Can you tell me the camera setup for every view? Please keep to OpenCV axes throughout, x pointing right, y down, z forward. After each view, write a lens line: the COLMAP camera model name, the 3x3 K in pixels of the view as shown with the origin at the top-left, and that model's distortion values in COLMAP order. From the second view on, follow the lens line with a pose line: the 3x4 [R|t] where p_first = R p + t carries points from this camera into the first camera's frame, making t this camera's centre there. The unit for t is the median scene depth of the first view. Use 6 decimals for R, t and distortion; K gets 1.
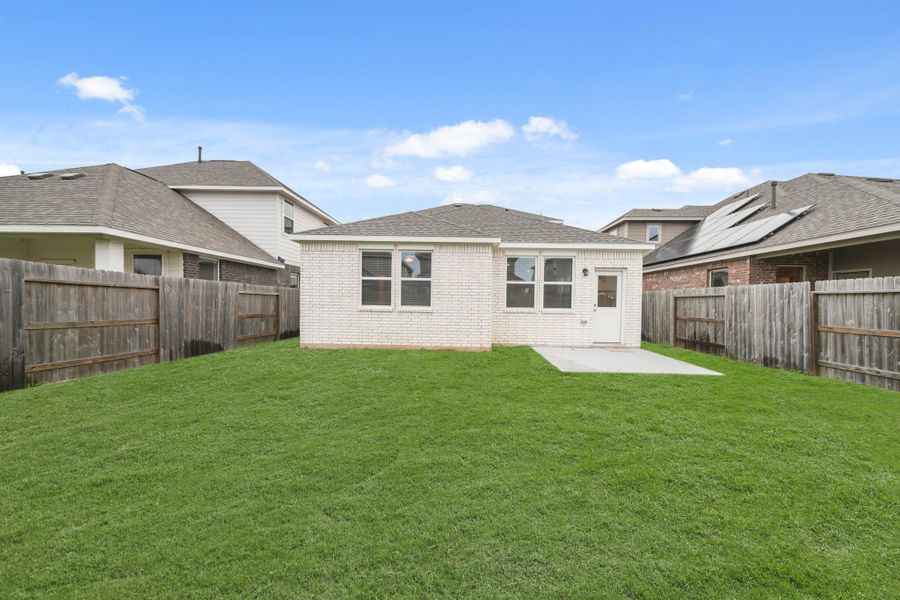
lens RADIAL K [[341.7, 0, 460.6], [0, 341.7, 296.3], [0, 0, 1]] dist [0.007996, -0.000081]
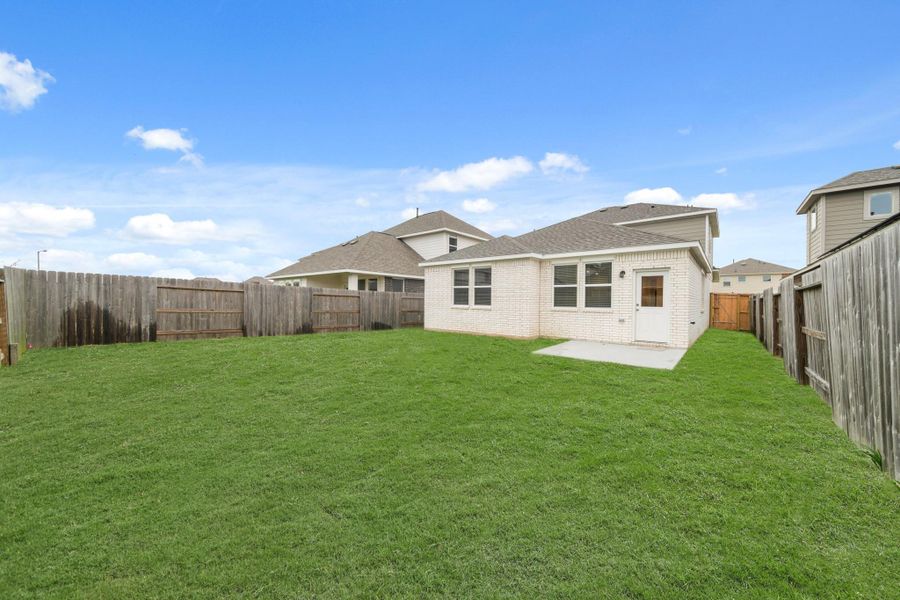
lens RADIAL K [[321.0, 0, 446.0], [0, 321.0, 297.3], [0, 0, 1]] dist [0.001705, 0.000087]
pose [[0.765448, -0.014929, -0.643324, 0.625353], [0.011070, 0.999888, -0.010033, 0.006872], [0.643402, 0.000558, 0.765528, -0.140610]]
